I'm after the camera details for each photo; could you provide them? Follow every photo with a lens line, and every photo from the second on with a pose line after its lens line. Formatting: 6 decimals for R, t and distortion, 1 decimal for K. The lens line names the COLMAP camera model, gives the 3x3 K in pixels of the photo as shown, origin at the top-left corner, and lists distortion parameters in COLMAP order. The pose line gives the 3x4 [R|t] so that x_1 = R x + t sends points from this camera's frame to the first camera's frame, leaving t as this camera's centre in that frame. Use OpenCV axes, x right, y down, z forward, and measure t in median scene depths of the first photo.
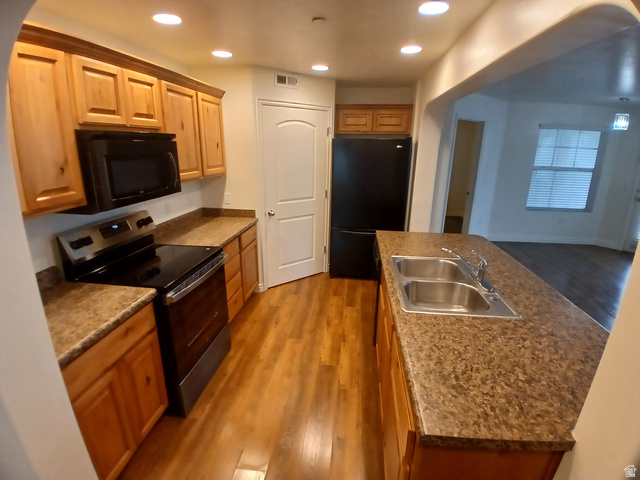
lens RADIAL K [[318.7, 0, 321.7], [0, 318.7, 240.4], [0, 0, 1]] dist [0.000815, -0.042590]
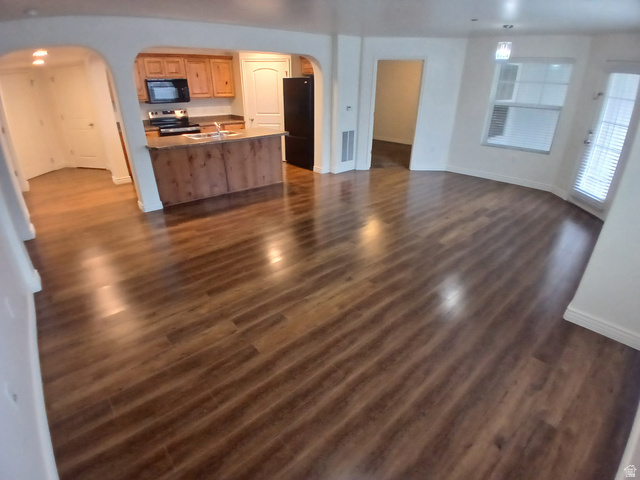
lens RADIAL K [[318.8, 0, 321.4], [0, 318.8, 241.7], [0, 0, 1]] dist [0.003483, -0.042042]
pose [[0.740895, 0.288750, -0.606381, 1.827778], [-0.186513, 0.955808, 0.227254, 0.128324], [0.645203, -0.055273, 0.762009, -0.310608]]
